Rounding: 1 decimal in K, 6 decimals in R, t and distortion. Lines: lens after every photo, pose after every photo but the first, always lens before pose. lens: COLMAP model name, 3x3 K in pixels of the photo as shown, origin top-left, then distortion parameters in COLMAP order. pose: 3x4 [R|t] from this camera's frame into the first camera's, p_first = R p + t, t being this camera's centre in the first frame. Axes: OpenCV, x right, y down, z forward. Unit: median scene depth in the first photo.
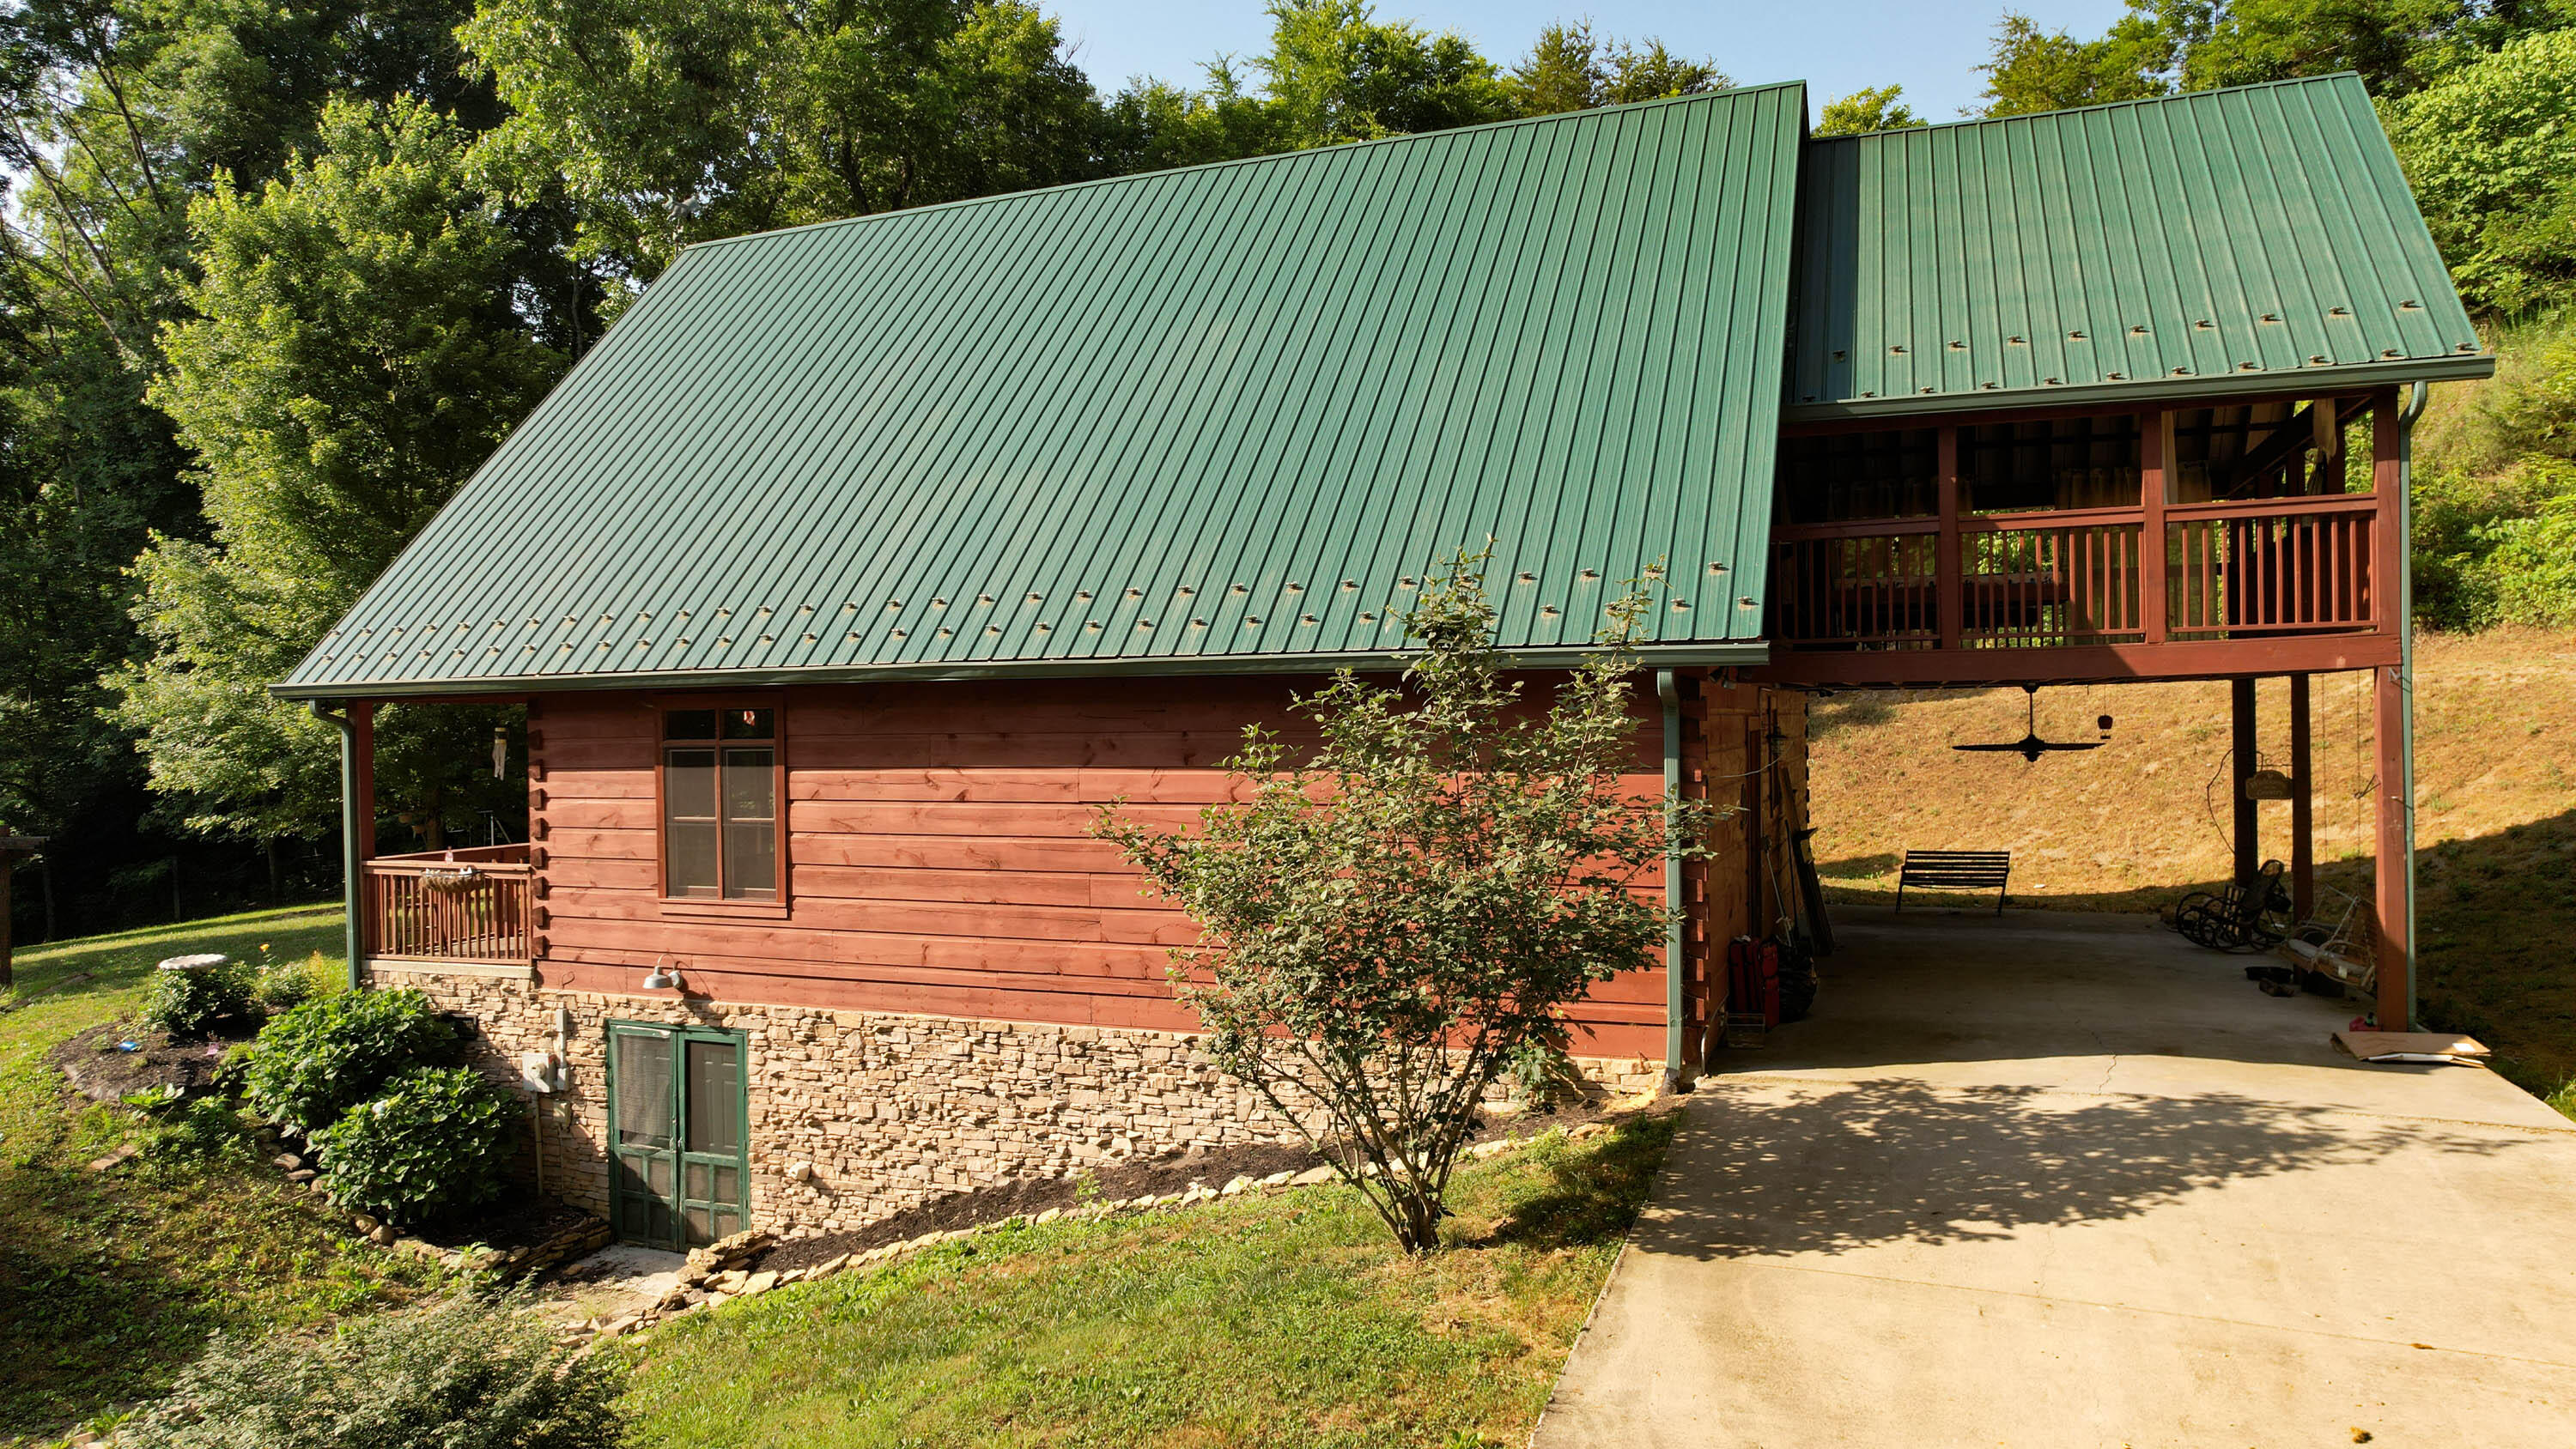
lens RADIAL K [[1640.7, 0, 1292.7], [0, 1640.7, 719.5], [0, 0, 1]] dist [-0.082417, 0.068733]
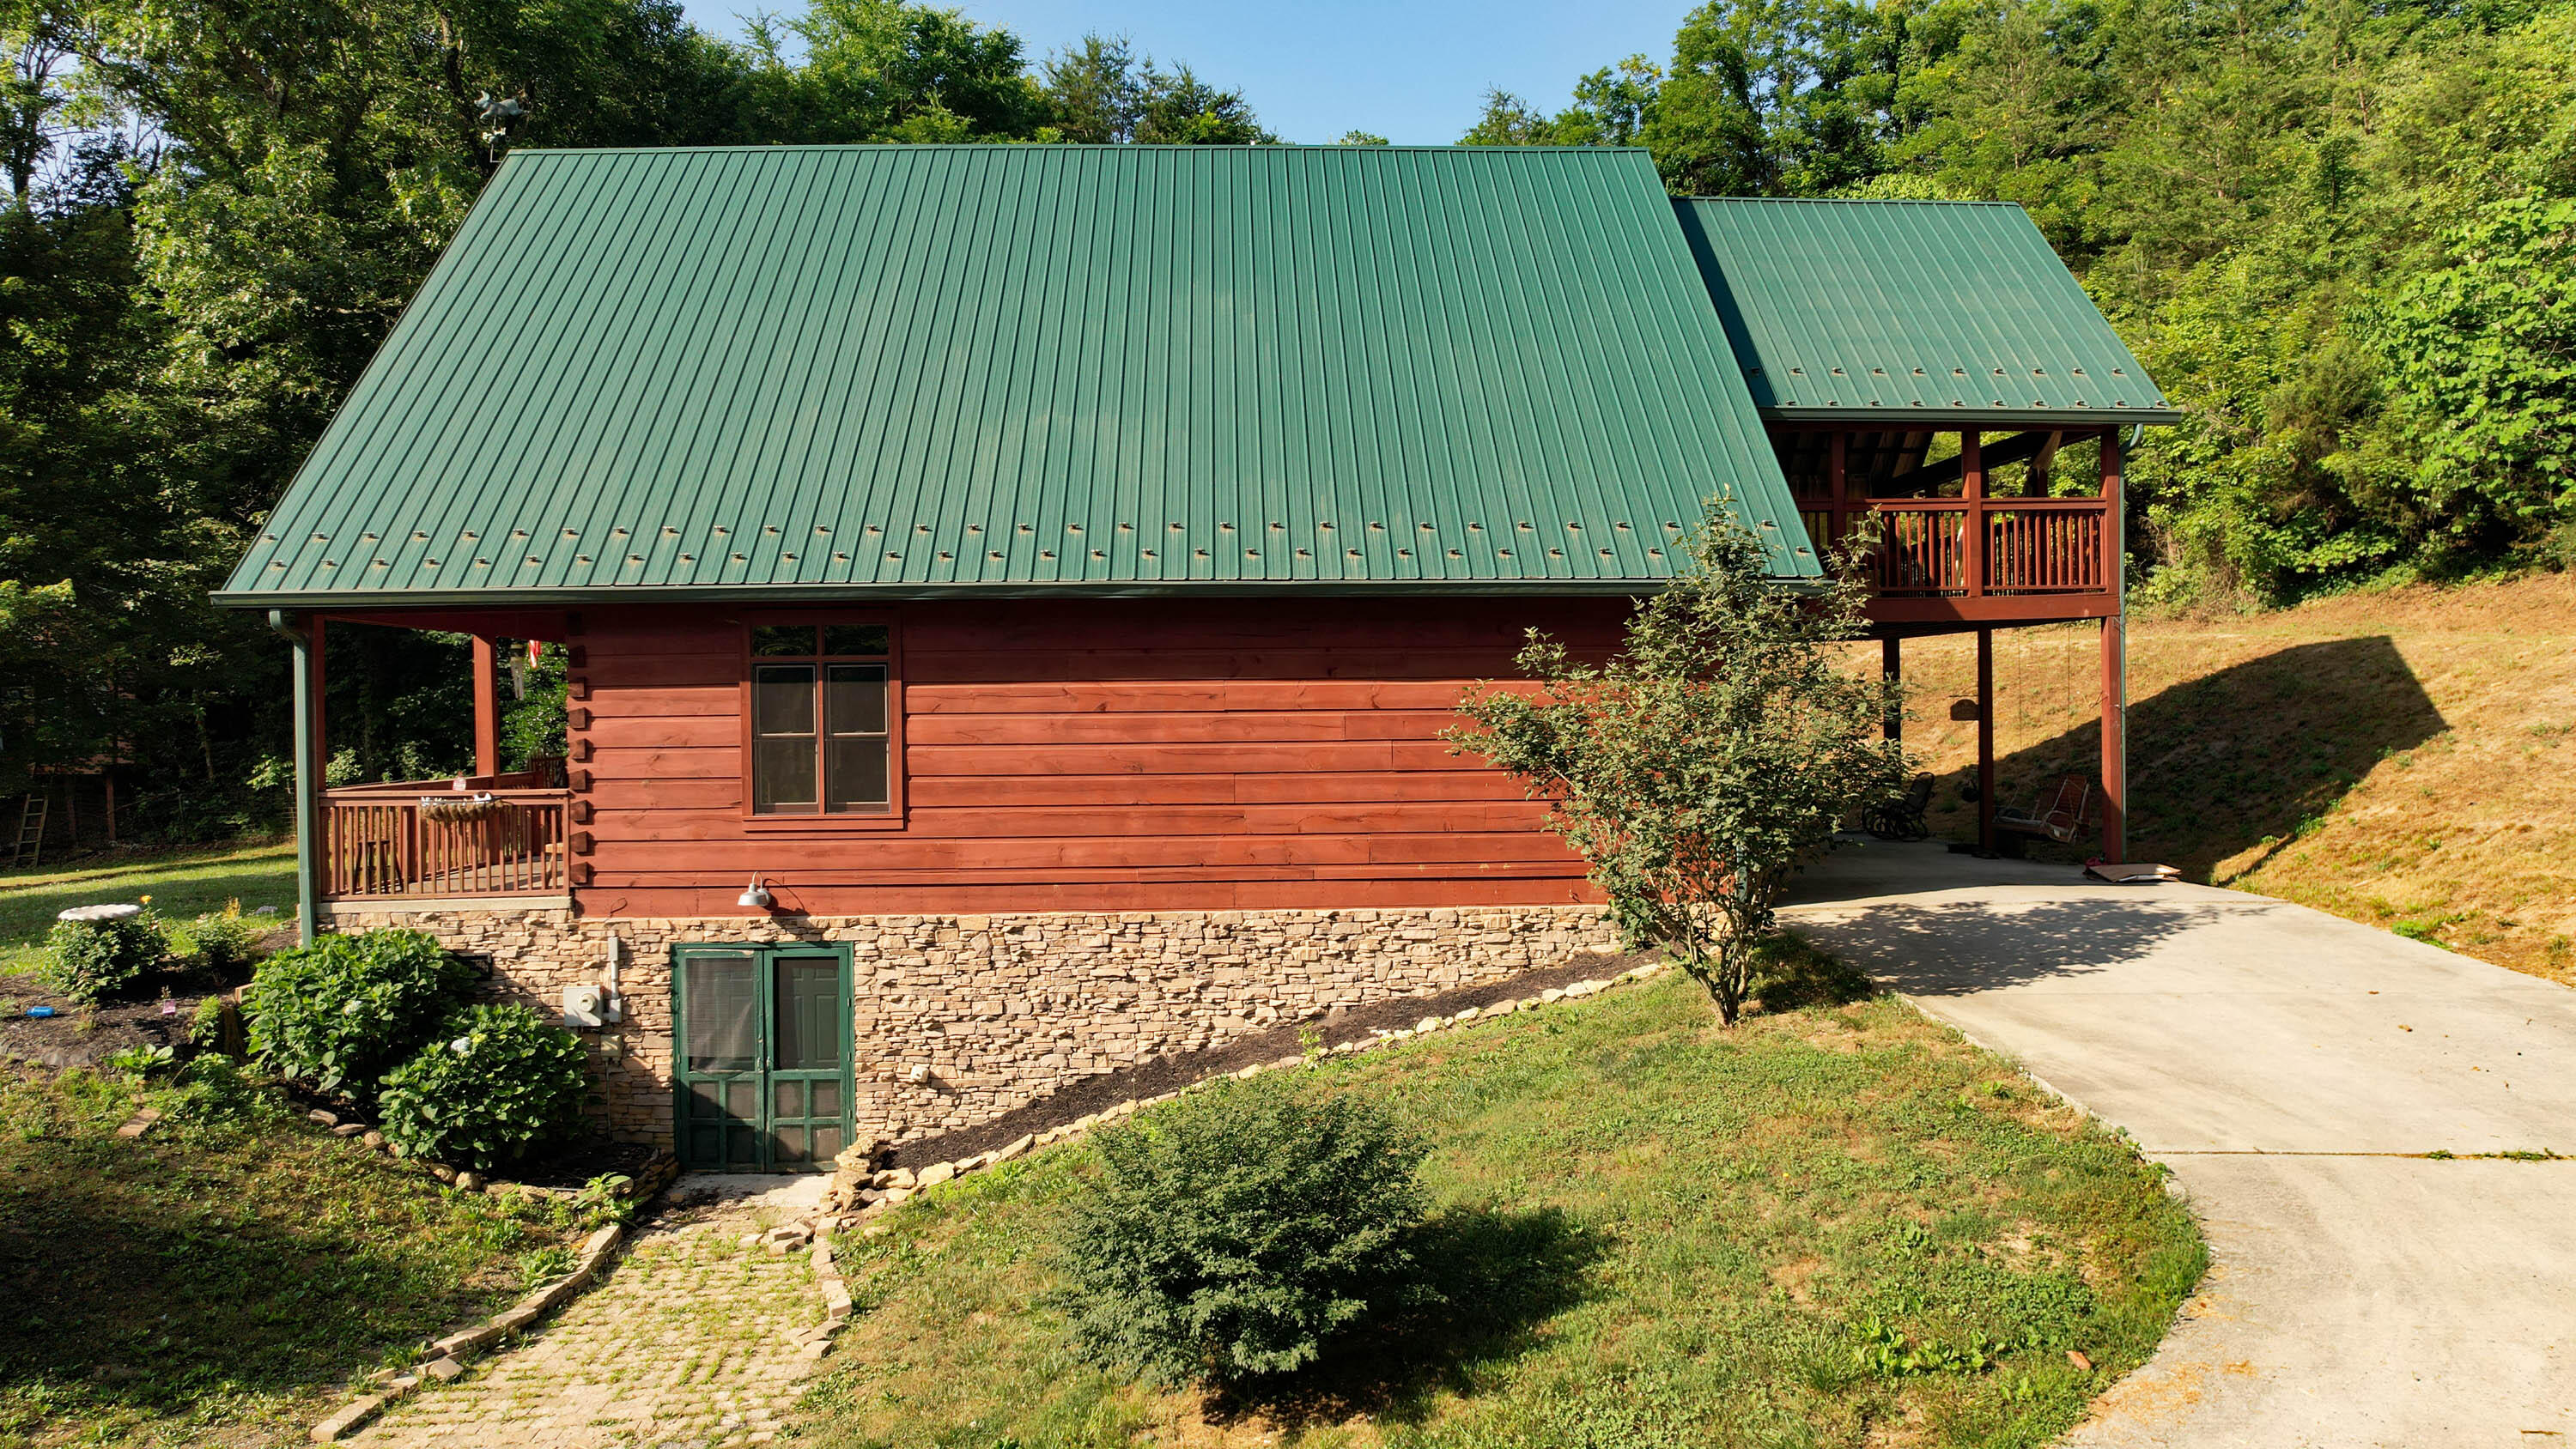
lens RADIAL K [[1640.7, 0, 1274.5], [0, 1640.7, 724.7], [0, 0, 1]] dist [-0.082417, 0.068733]
pose [[0.917625, 0.000381, 0.397447, -0.506871], [-0.001390, 0.999996, 0.002251, 0.053687], [-0.397445, -0.002618, 0.917622, -0.039658]]
